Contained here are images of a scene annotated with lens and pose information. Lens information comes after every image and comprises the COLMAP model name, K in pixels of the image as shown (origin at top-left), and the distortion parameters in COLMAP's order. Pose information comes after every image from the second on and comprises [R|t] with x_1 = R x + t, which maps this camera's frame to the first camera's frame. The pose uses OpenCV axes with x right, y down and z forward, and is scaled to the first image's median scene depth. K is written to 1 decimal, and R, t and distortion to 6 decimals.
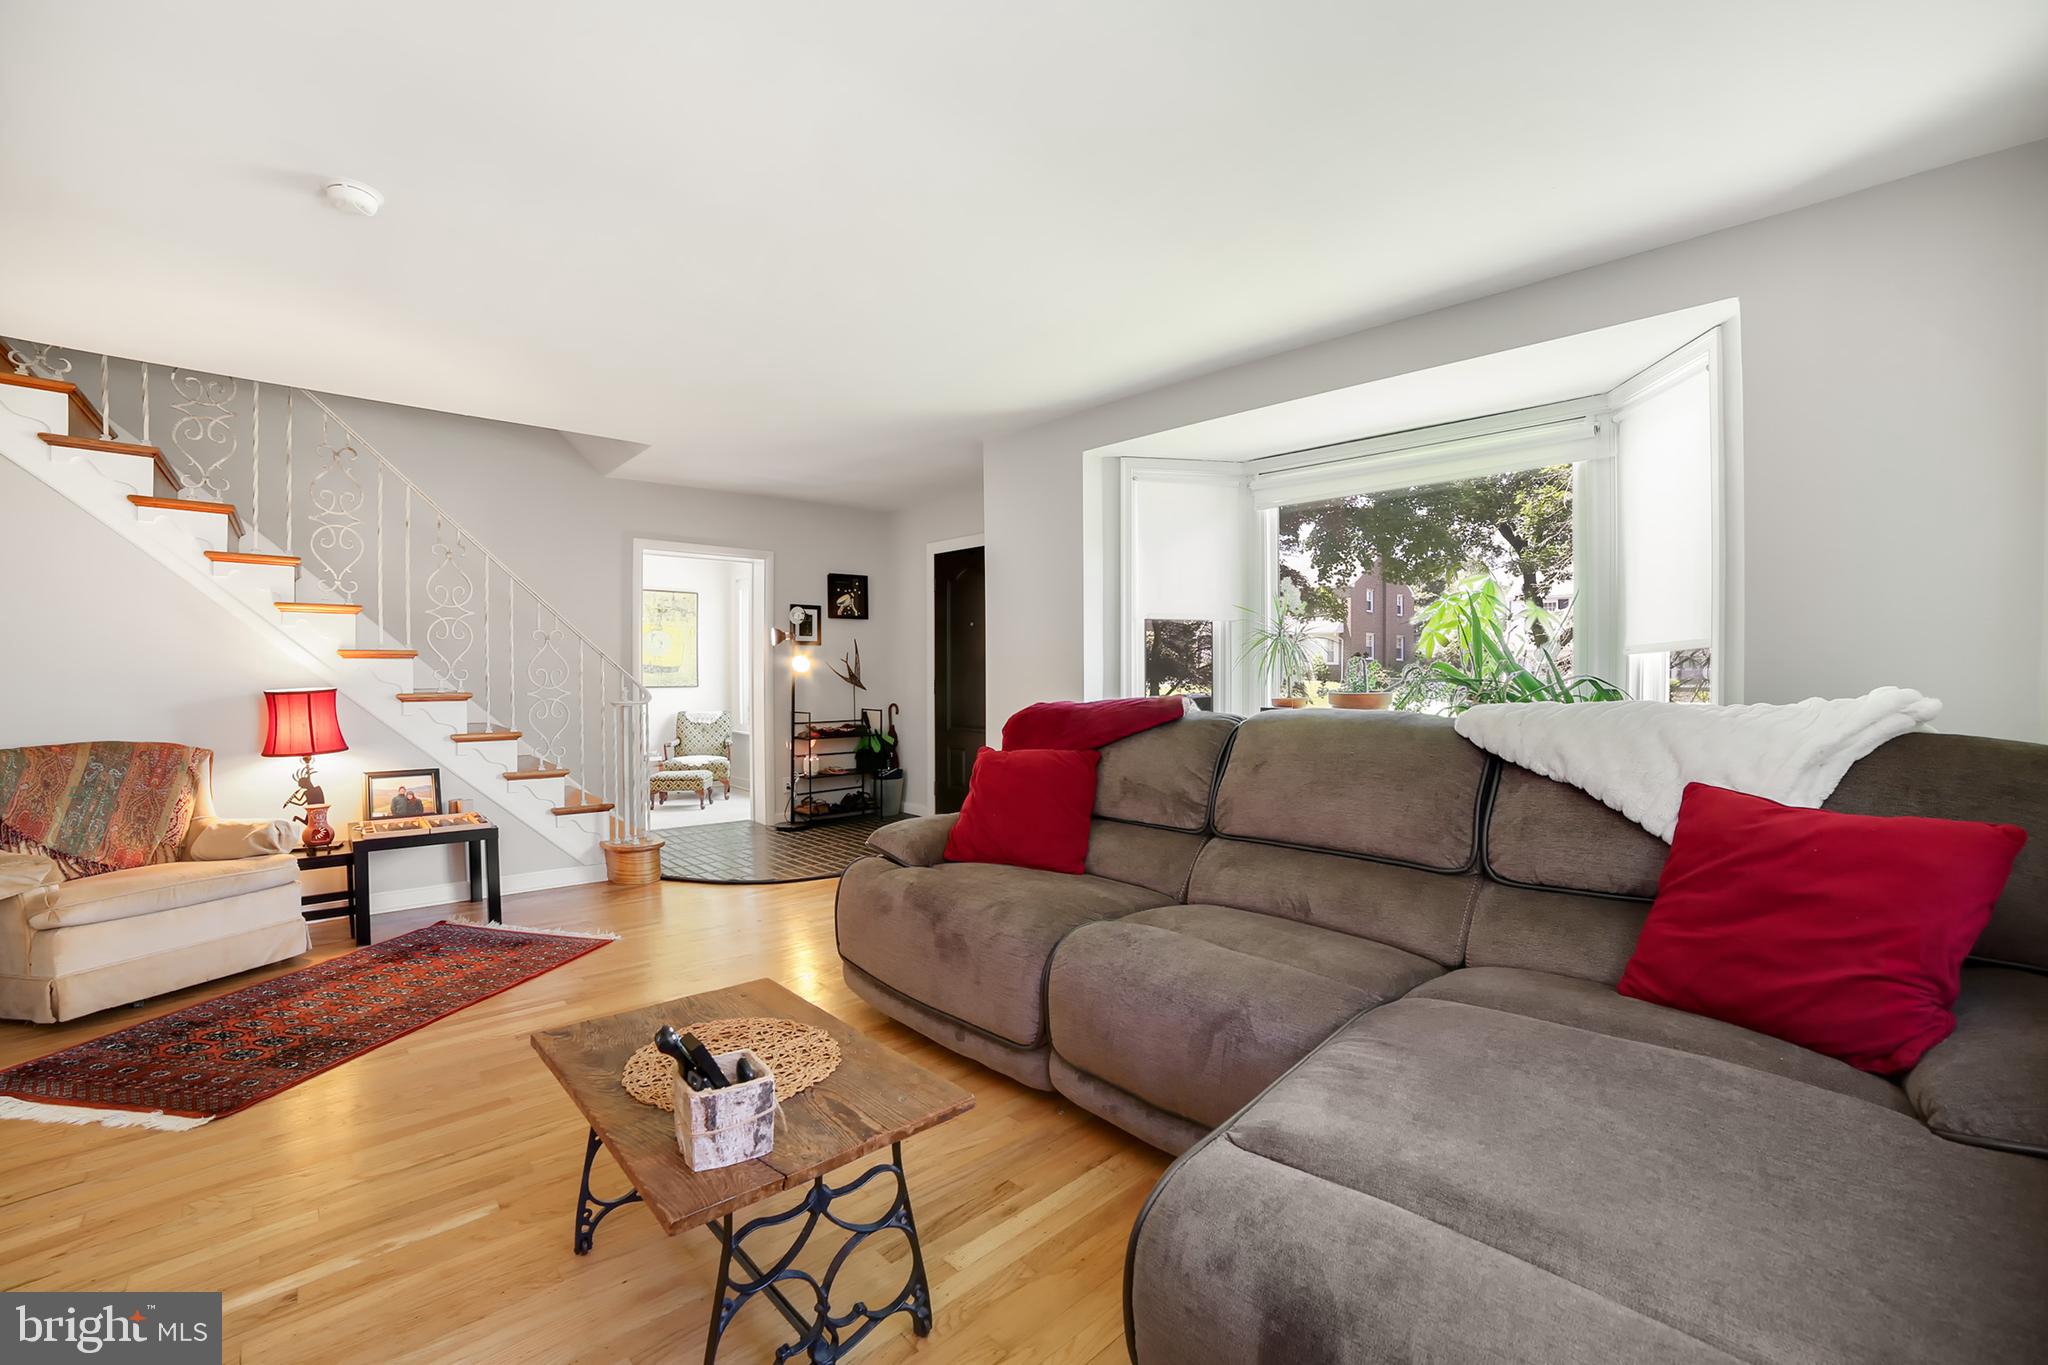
lens RADIAL K [[839.4, 0, 1024.0], [0, 839.4, 682.5], [0, 0, 1]] dist [-0.104214, 0.037503]
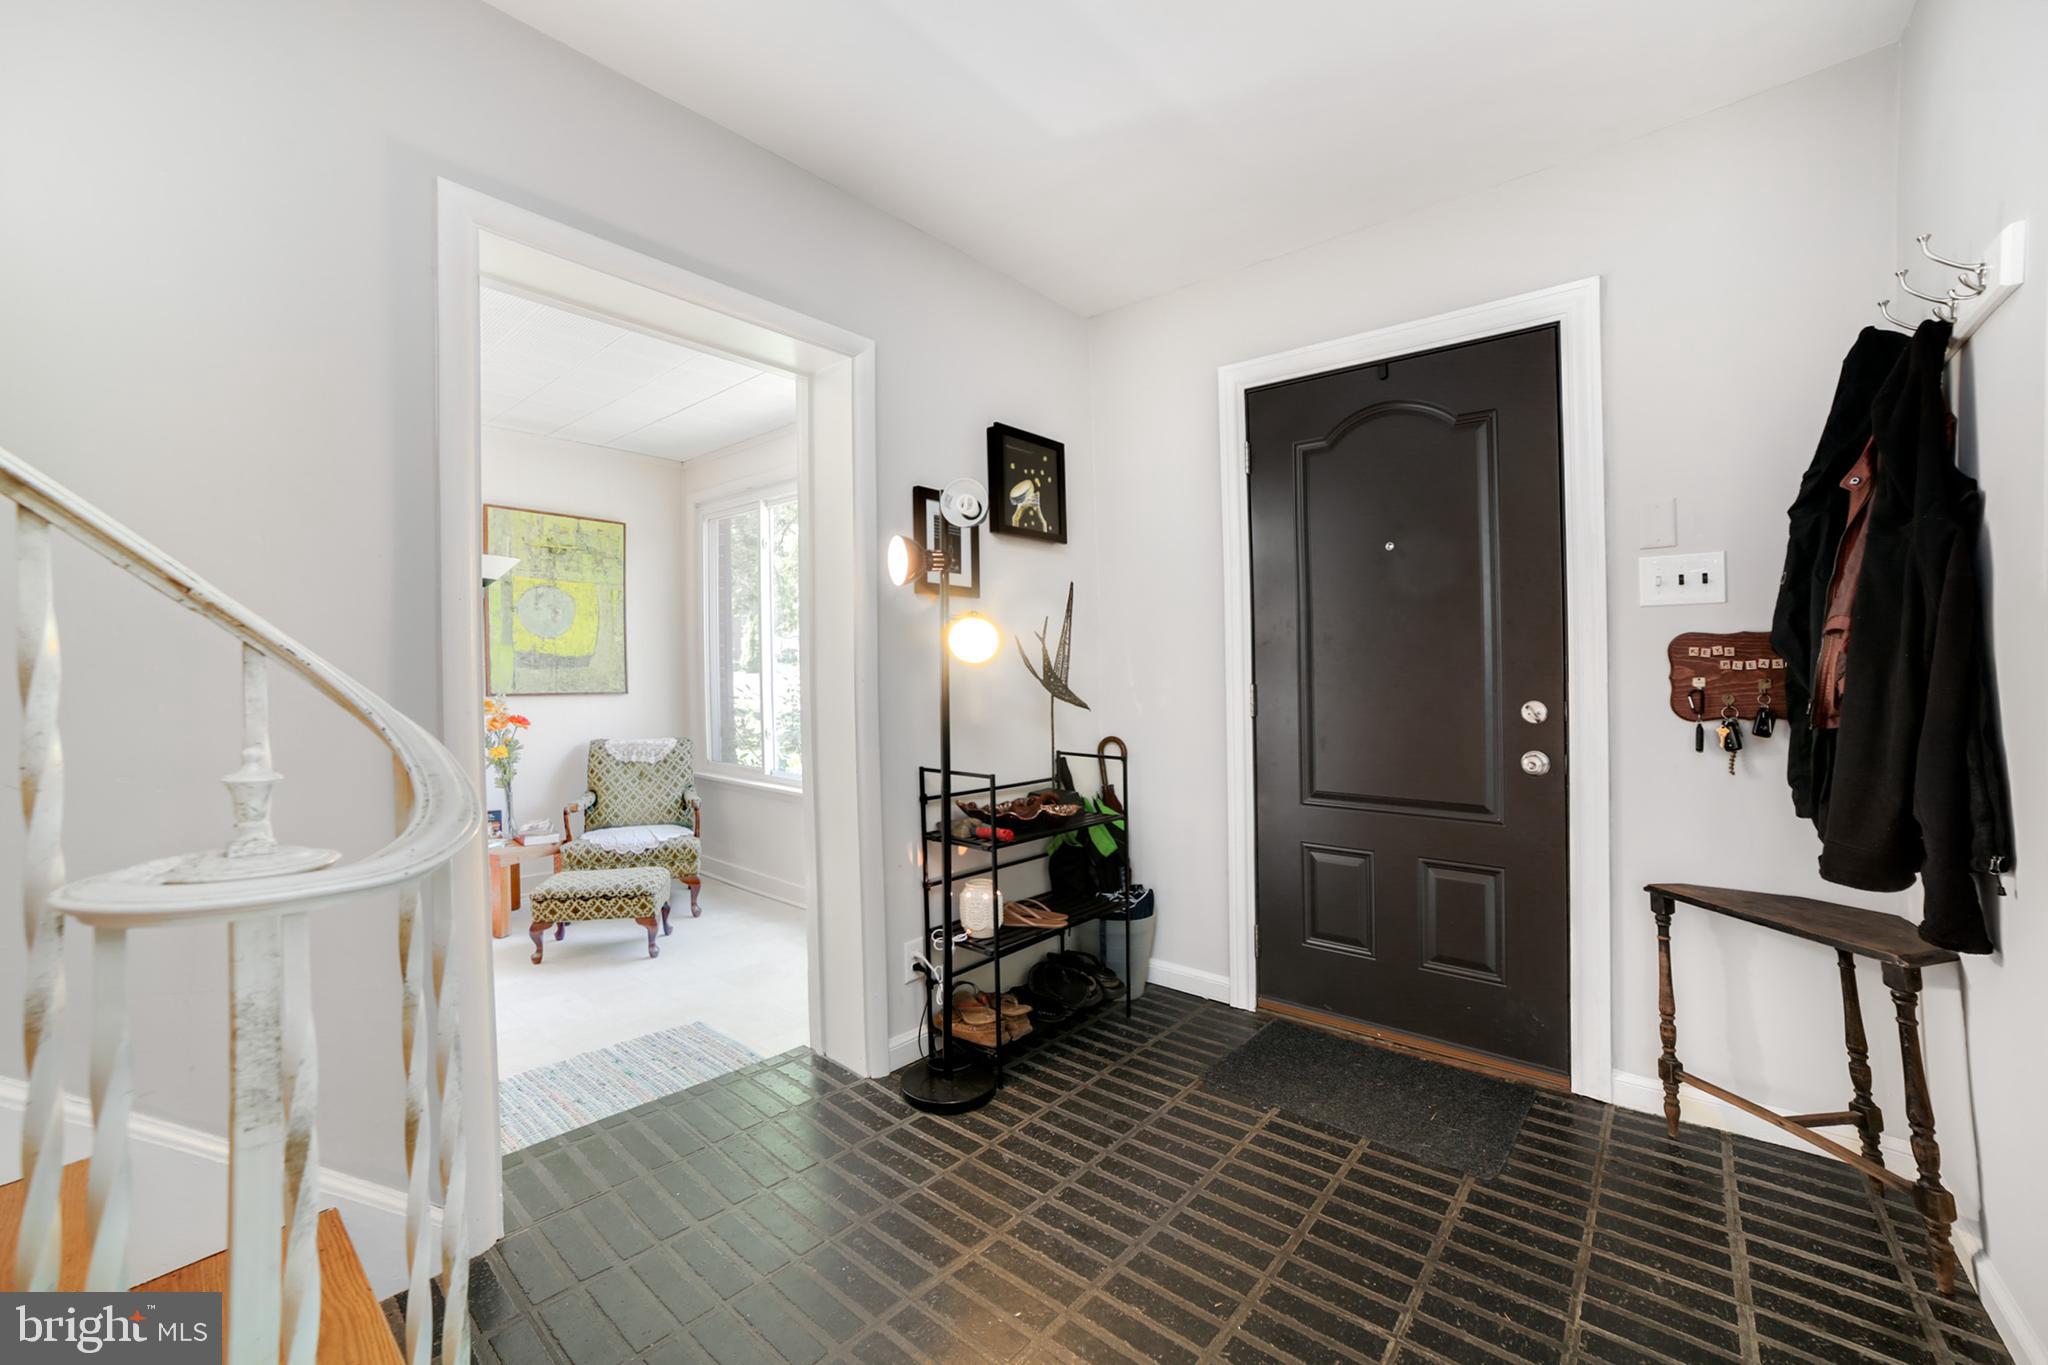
lens RADIAL K [[824.9, 0, 1009.4], [0, 824.9, 665.0], [0, 0, 1]] dist [-0.082680, 0.035477]
pose [[0.995566, 0.001066, 0.094059, -0.288085], [0.000798, 0.999804, -0.019777, -0.004620], [-0.094062, 0.019765, 0.995370, 0.653636]]
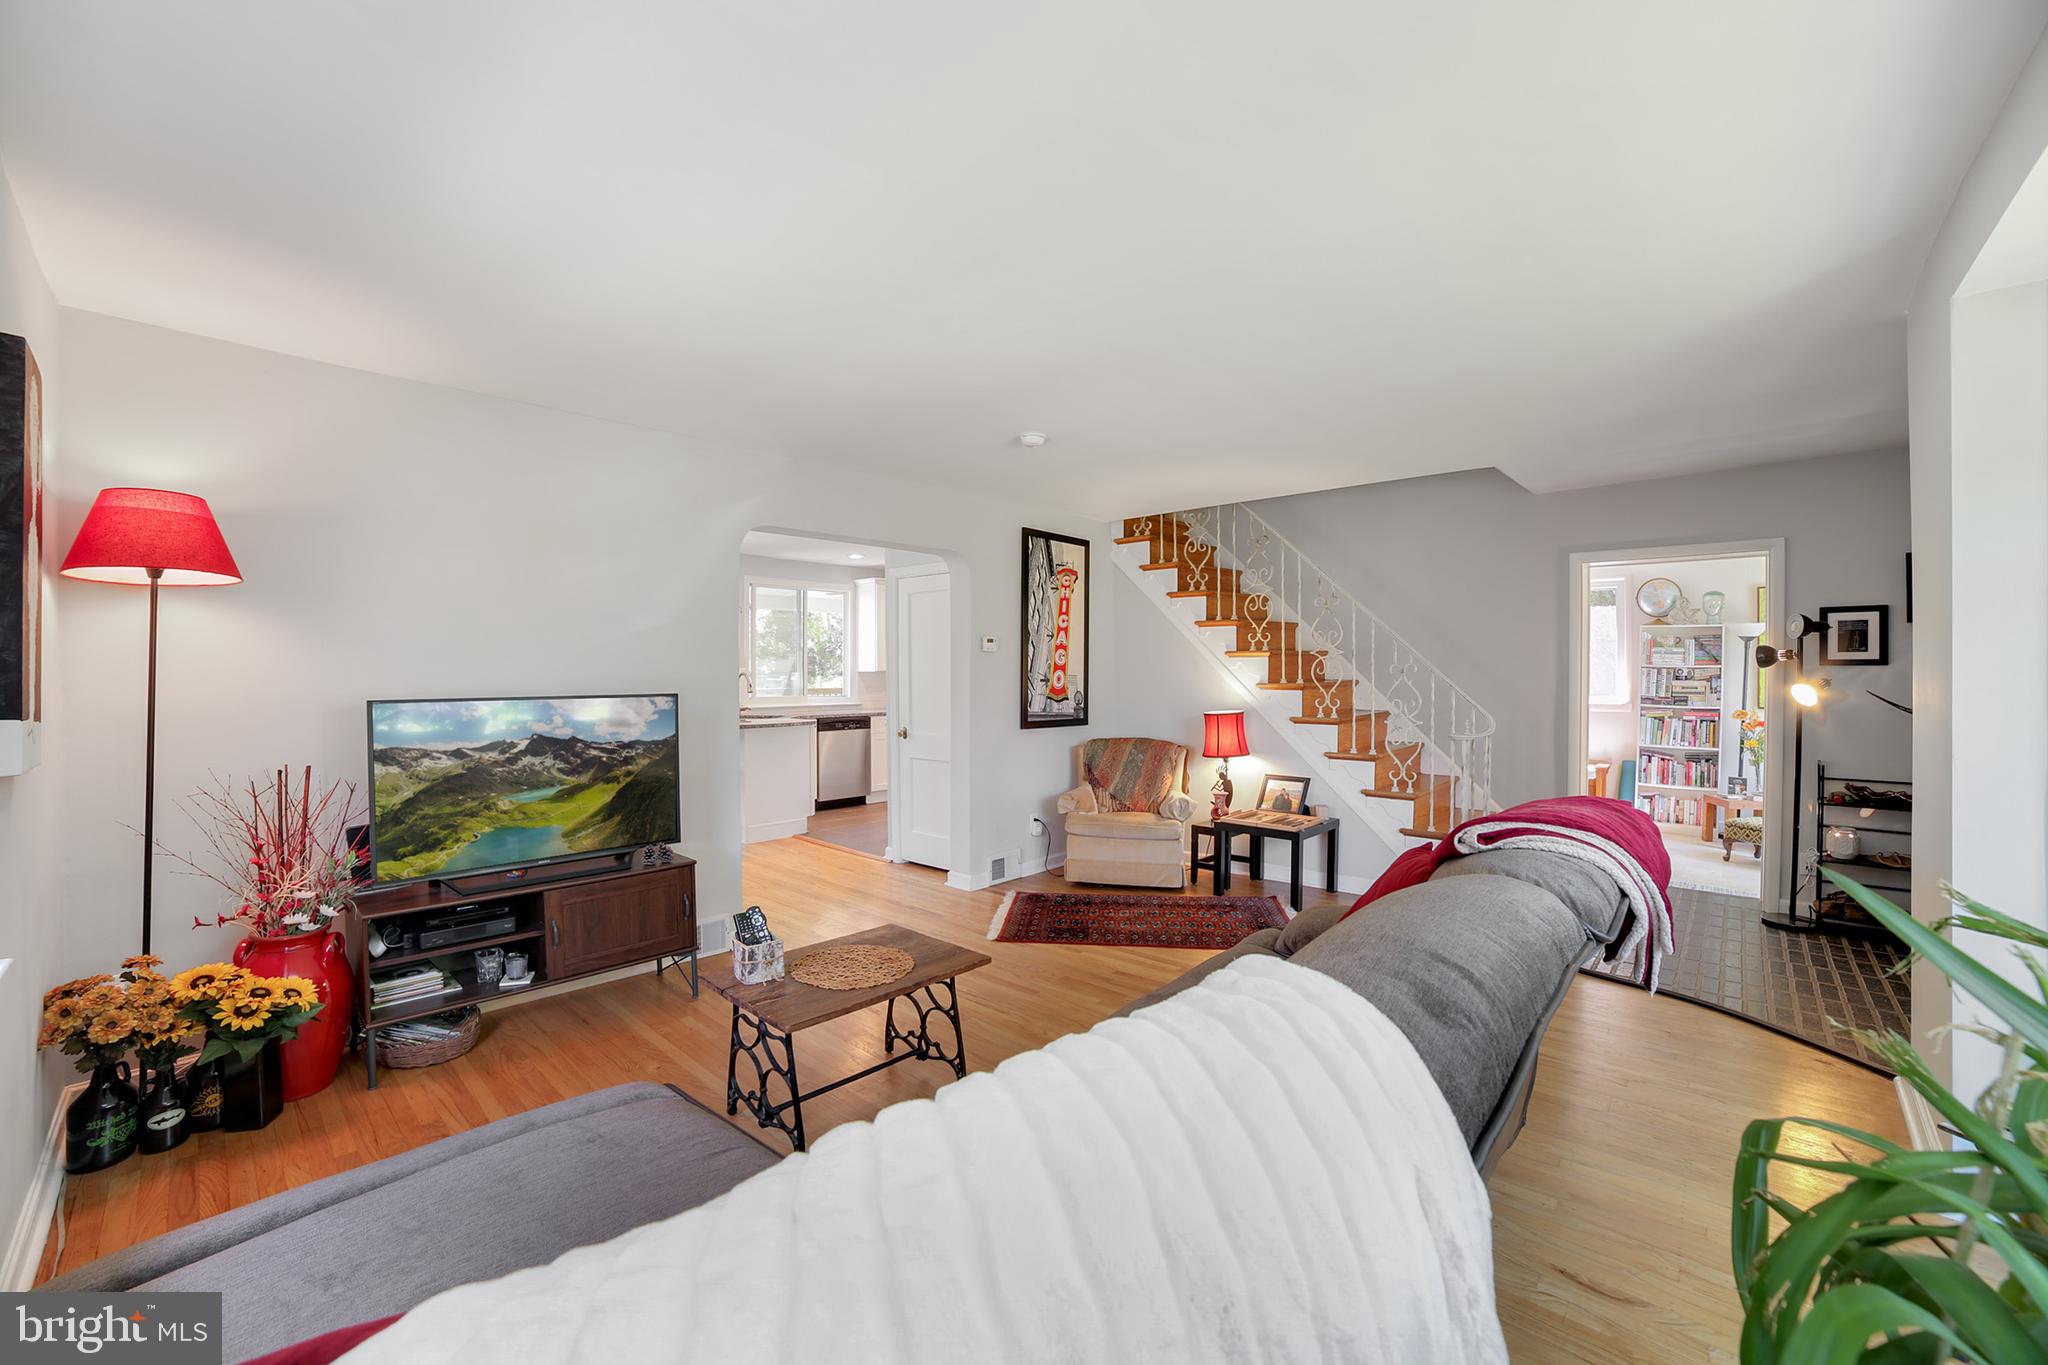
lens RADIAL K [[839.4, 0, 1024.0], [0, 839.4, 682.5], [0, 0, 1]] dist [-0.104214, 0.037503]
pose [[0.076877, 0.017859, -0.996881, 0.340211], [-0.006610, 0.999827, 0.017402, -0.040289], [0.997019, 0.005252, 0.076982, 0.297732]]
